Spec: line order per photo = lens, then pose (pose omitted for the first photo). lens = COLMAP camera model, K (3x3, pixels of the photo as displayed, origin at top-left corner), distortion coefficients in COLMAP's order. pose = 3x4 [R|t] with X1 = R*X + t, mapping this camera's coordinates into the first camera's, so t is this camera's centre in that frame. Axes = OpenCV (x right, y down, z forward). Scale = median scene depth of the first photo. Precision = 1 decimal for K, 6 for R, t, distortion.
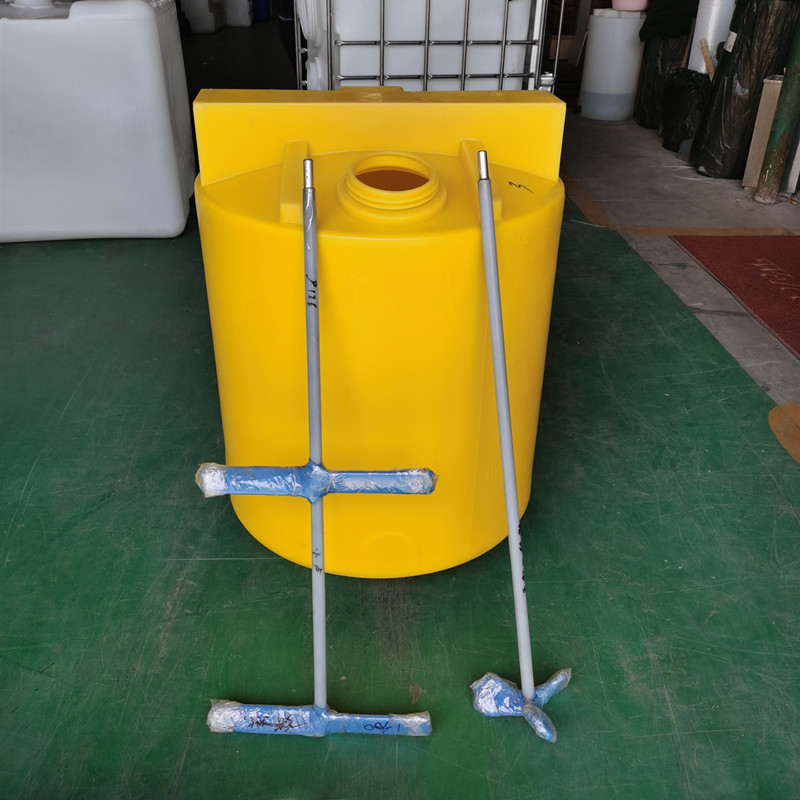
lens RADIAL K [[858.0, 0, 402.4], [0, 858.0, 386.5], [0, 0, 1]] dist [0.061730, -0.043151]
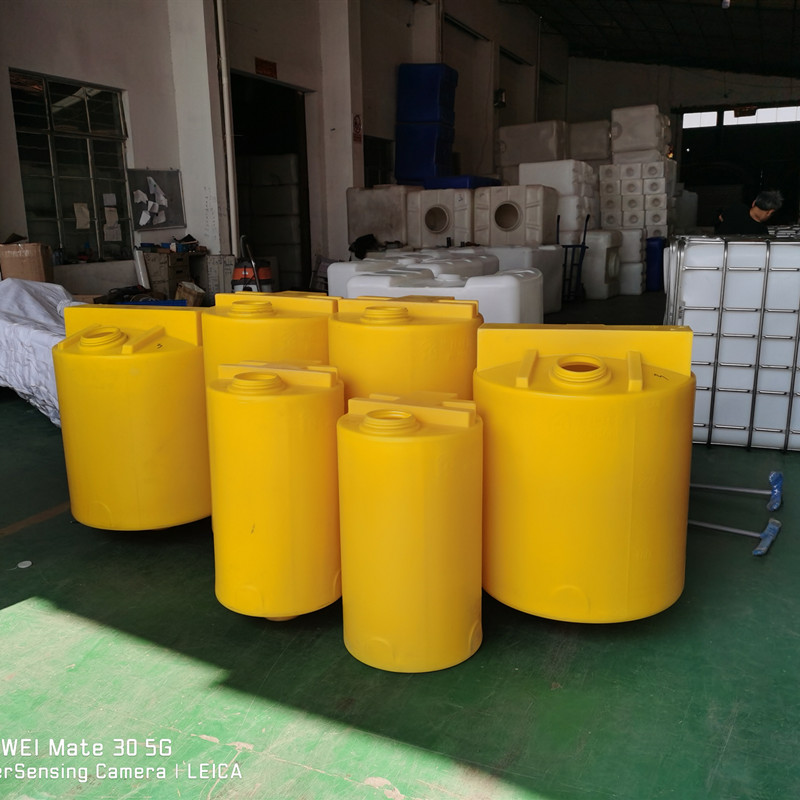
lens RADIAL K [[858.0, 0, 402.4], [0, 858.0, 386.5], [0, 0, 1]] dist [0.061730, -0.043151]
pose [[0.889992, 0.064870, -0.451338, 0.393810], [-0.192203, 0.950966, -0.242325, 0.246511], [0.413488, 0.302416, 0.858820, -0.547601]]
